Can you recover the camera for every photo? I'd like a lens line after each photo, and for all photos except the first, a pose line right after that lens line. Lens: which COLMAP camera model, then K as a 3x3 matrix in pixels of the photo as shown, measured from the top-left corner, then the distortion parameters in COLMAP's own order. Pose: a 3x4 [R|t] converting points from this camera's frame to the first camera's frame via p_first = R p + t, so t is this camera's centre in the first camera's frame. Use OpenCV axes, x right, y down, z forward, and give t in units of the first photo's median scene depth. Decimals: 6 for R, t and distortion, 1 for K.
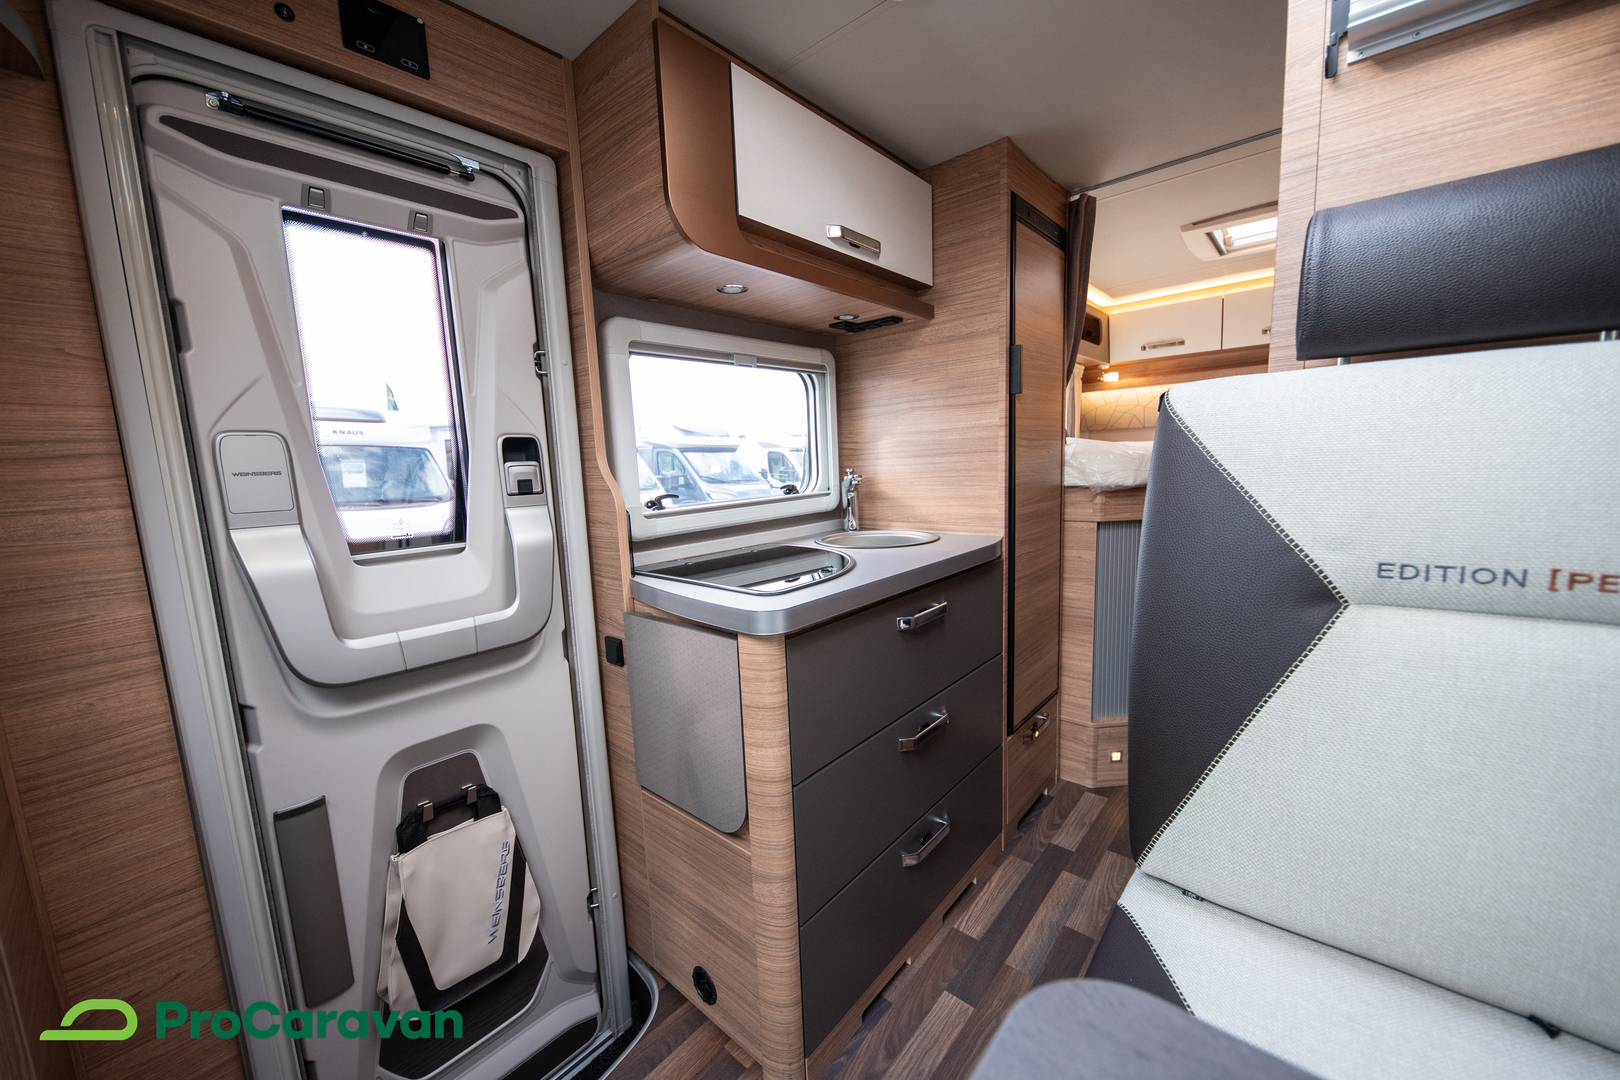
lens RADIAL K [[607.5, 0, 802.2], [0, 607.5, 543.2], [0, 0, 1]] dist [-0.002527, -0.001175]
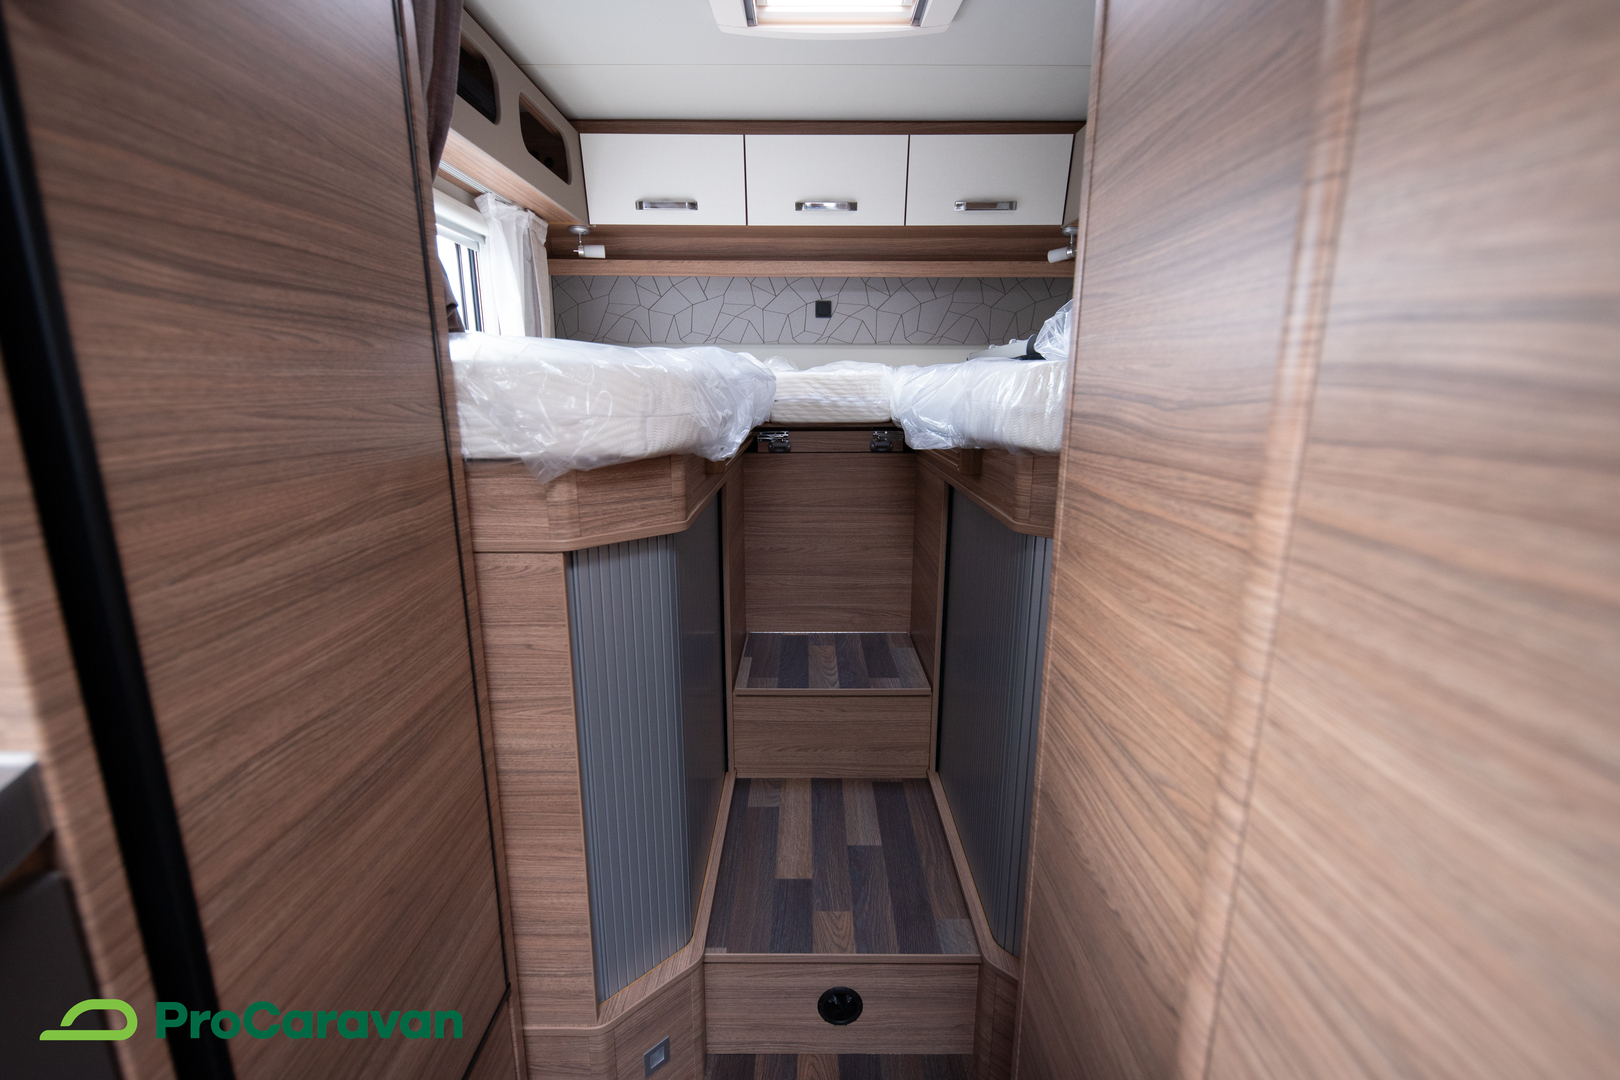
lens RADIAL K [[704.5, 0, 812.1], [0, 704.5, 545.0], [0, 0, 1]] dist [0.003324, 0.000176]
pose [[0.742689, -0.106892, 0.661050, 0.440643], [0.060361, 0.993845, 0.092890, -0.099378], [-0.666911, -0.029087, 0.744570, 0.808180]]
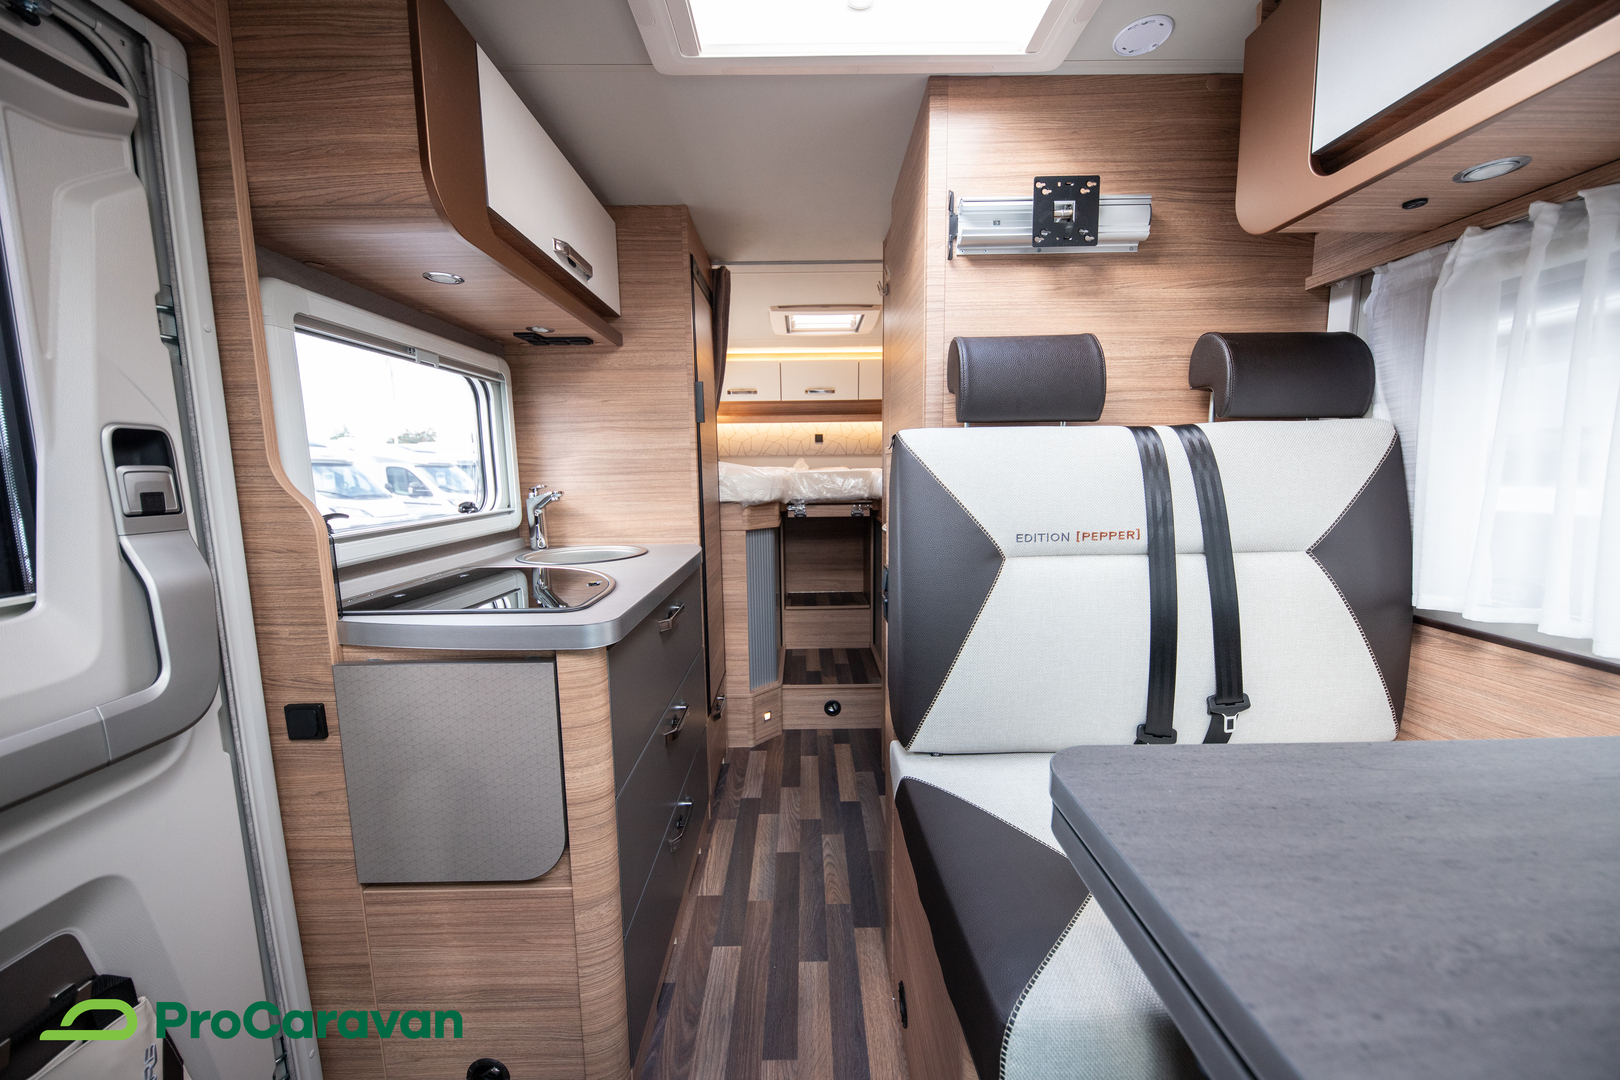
lens RADIAL K [[585.5, 0, 810.2], [0, 585.5, 543.6], [0, 0, 1]] dist [-0.011259, -0.001754]
pose [[0.736376, -0.054063, 0.674409, -0.317557], [0.075931, 0.997109, -0.002976, 0.007849], [-0.672298, 0.053400, 0.738352, 0.041032]]
